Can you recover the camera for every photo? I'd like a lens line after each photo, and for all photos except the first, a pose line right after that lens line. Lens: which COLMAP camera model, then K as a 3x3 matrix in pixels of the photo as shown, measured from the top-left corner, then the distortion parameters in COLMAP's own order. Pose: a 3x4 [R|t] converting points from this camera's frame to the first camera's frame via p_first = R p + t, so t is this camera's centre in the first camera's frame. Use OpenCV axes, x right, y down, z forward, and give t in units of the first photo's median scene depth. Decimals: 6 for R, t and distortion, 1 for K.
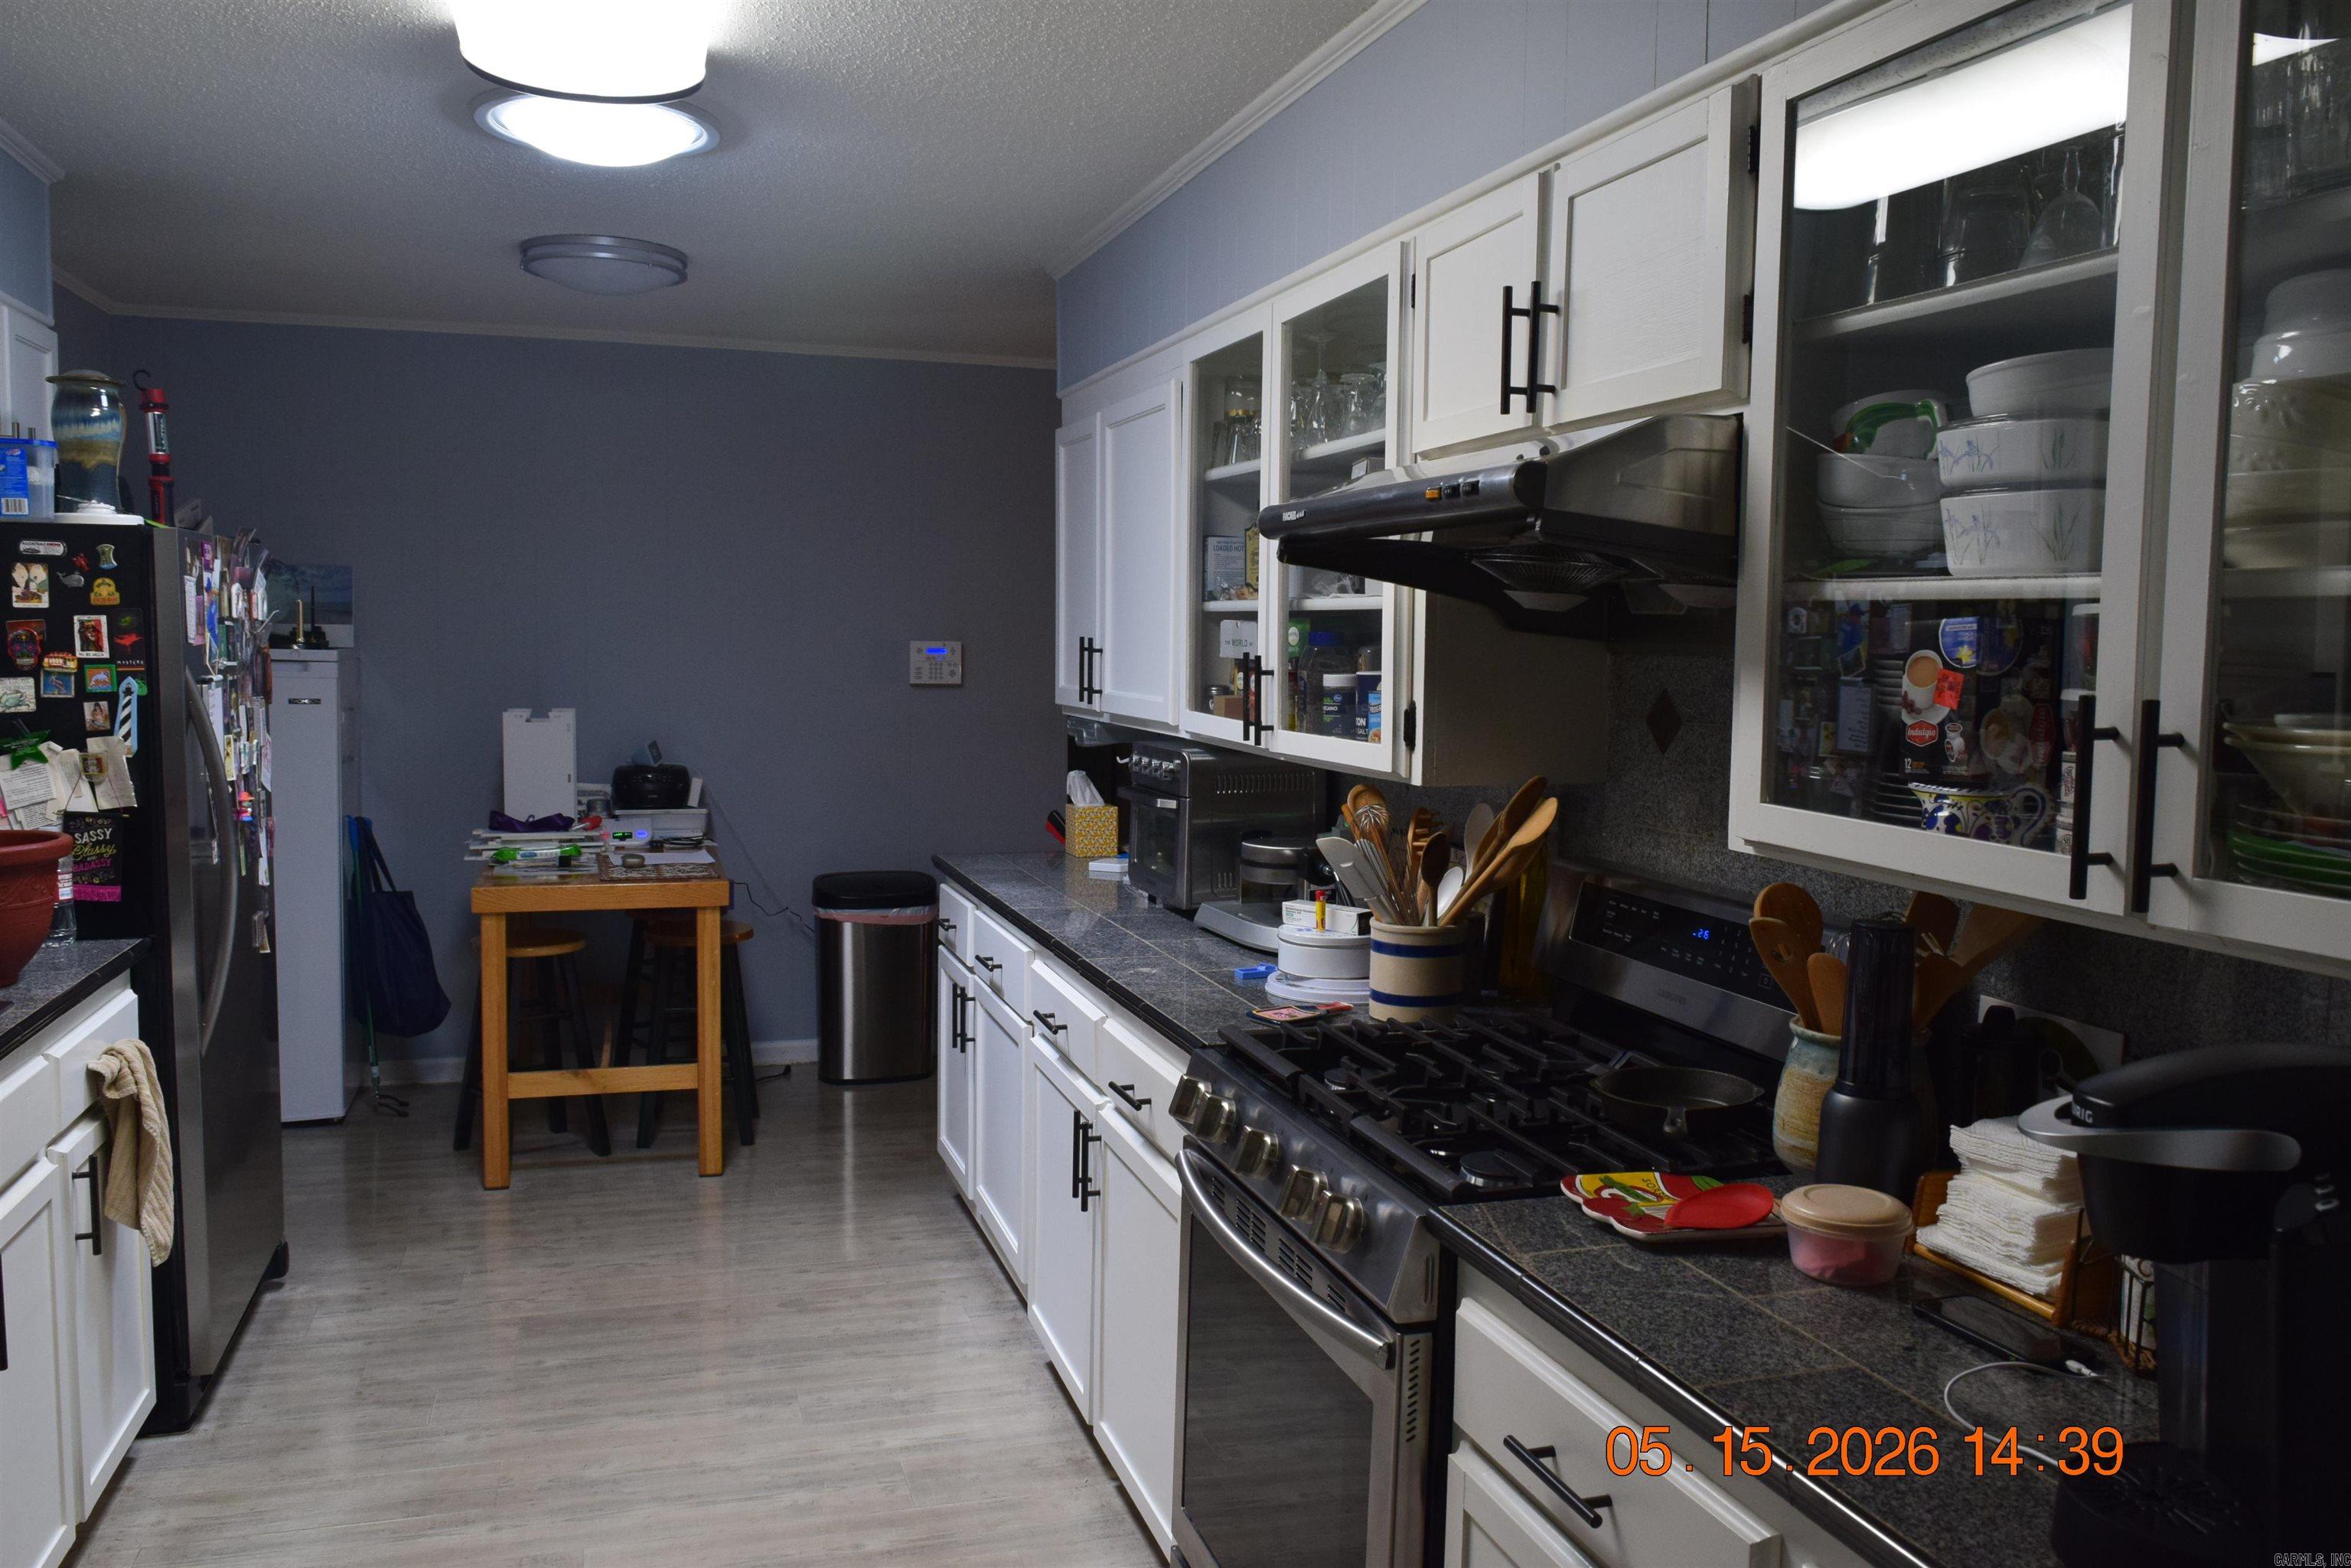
lens RADIAL K [[1849.5, 0, 1177.1], [0, 1849.5, 784.7], [0, 0, 1]] dist [-0.004904, 0.013331]
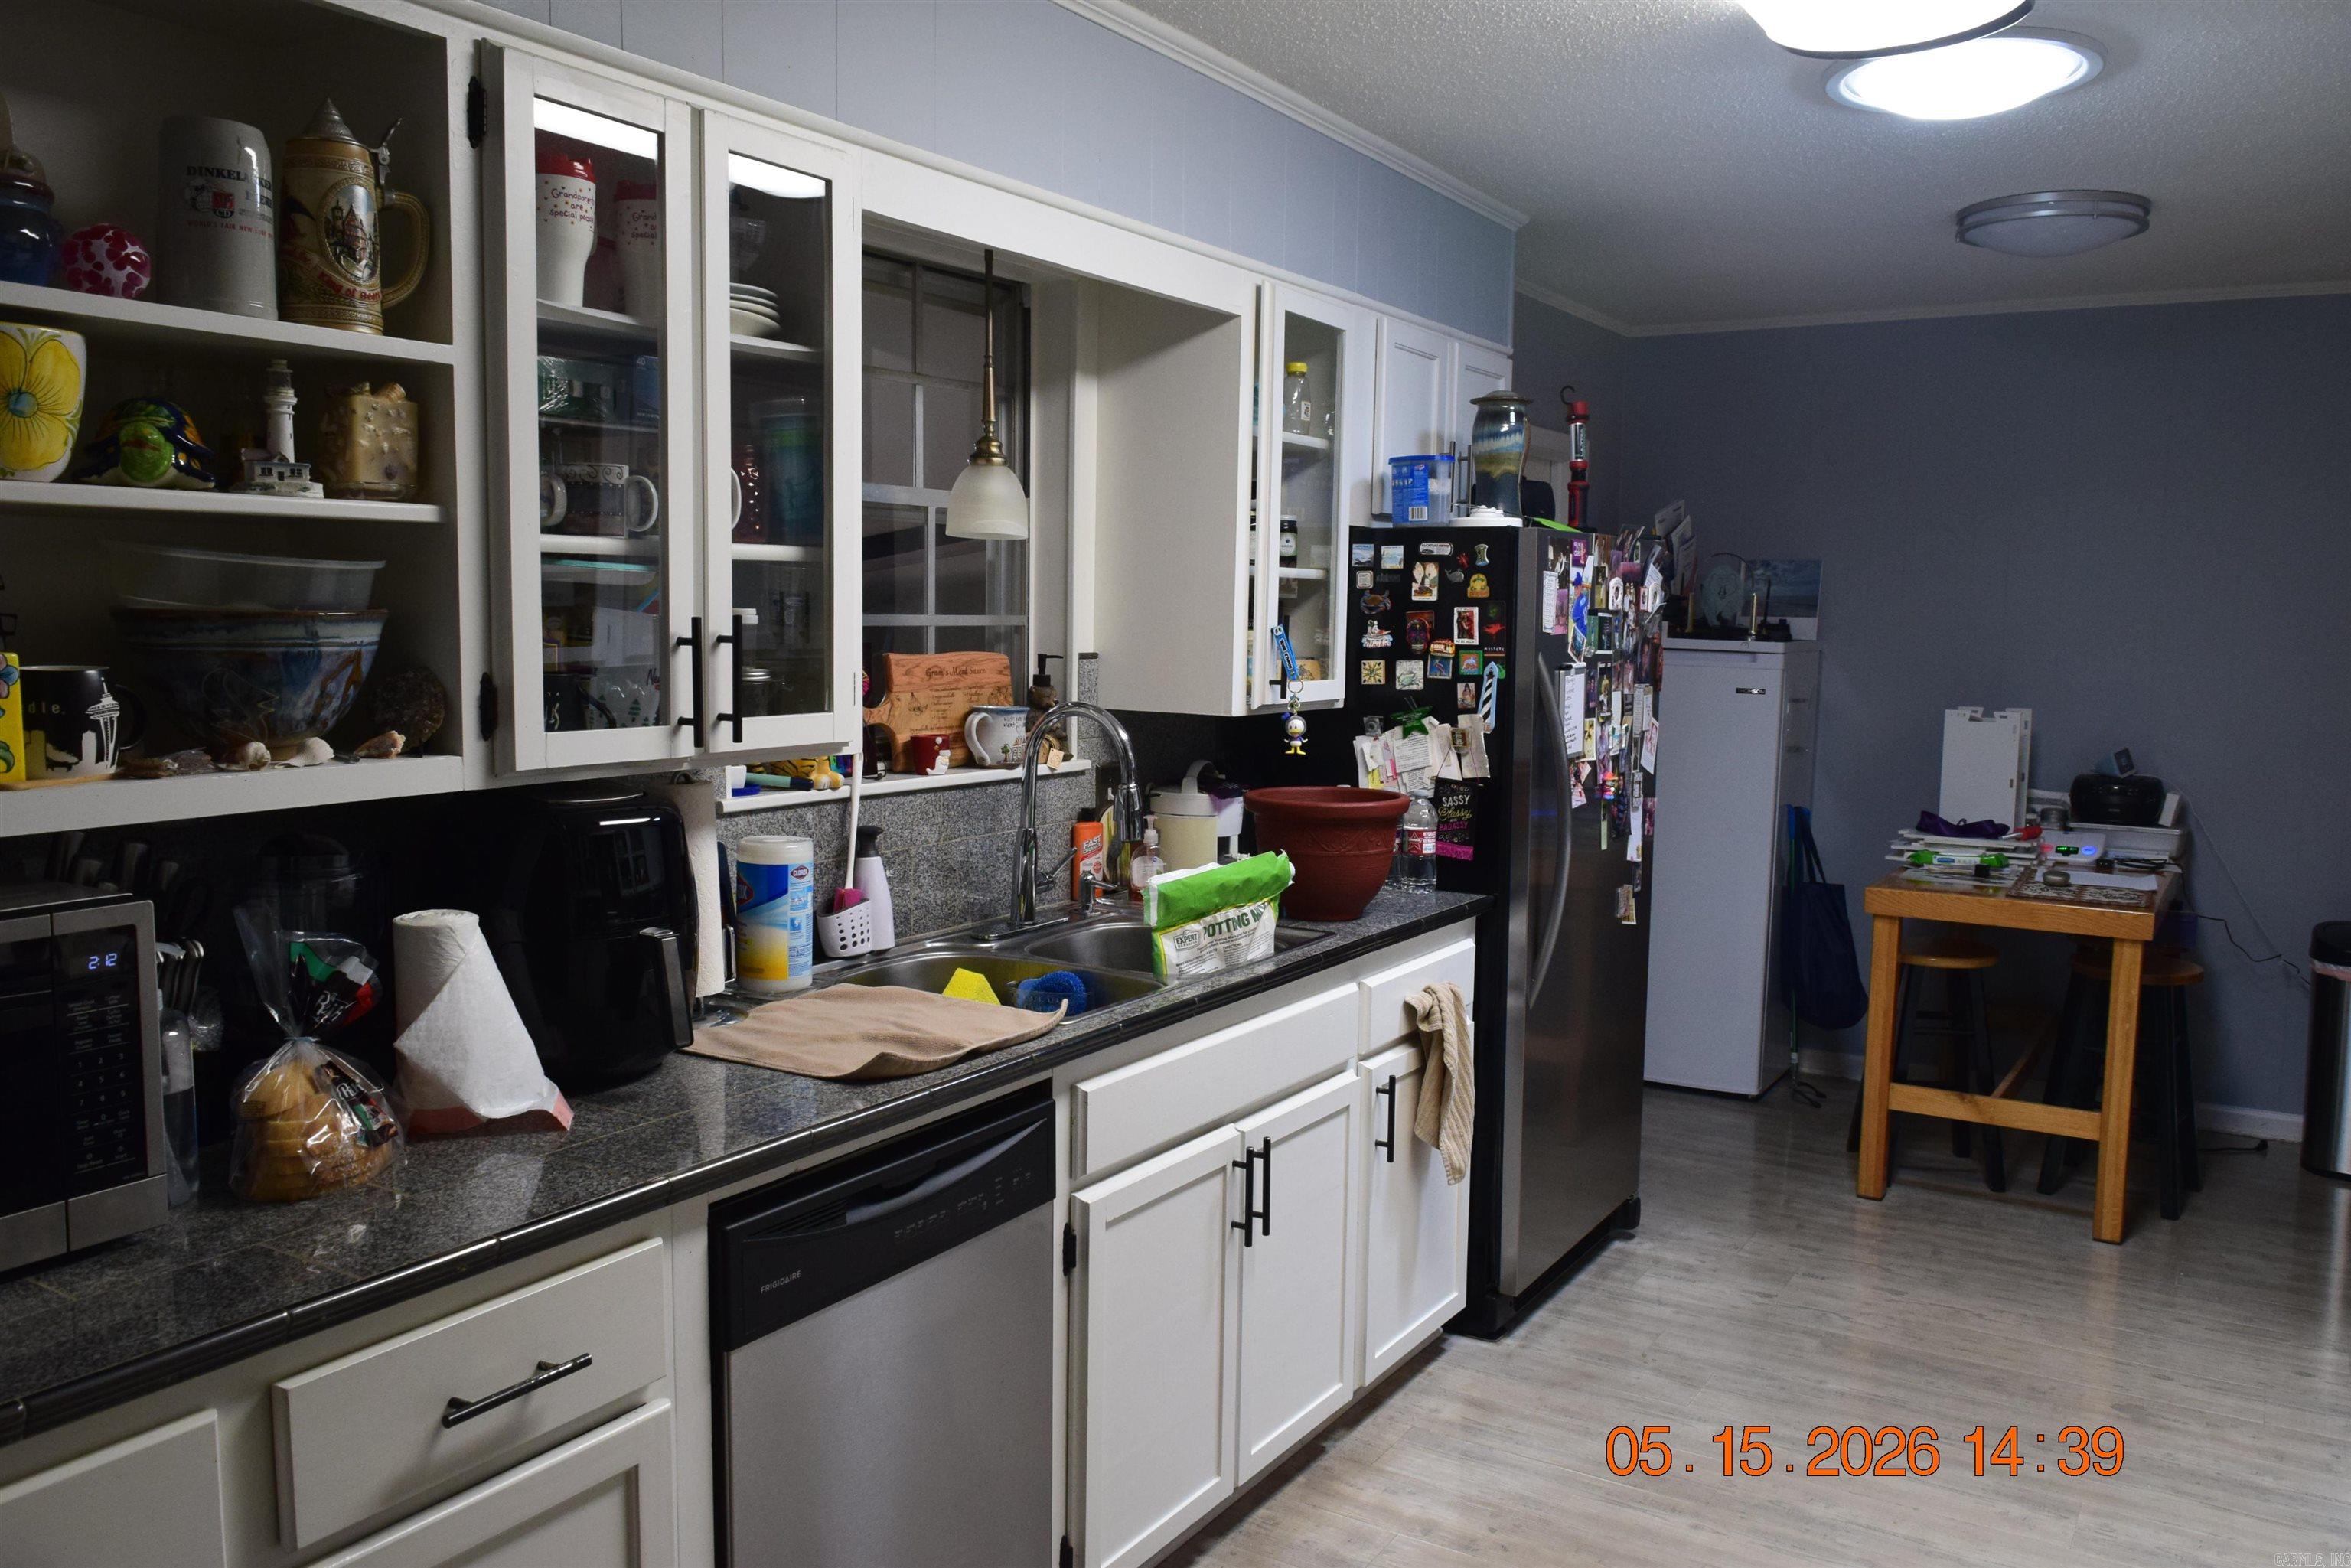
lens RADIAL K [[1849.5, 0, 1175.5], [0, 1849.5, 785.0], [0, 0, 1]] dist [-0.004904, 0.013331]
pose [[0.661234, 0.070599, -0.746851, 0.121601], [-0.068790, 0.997074, 0.033348, -0.006546], [0.747019, 0.029325, 0.664155, 0.091506]]
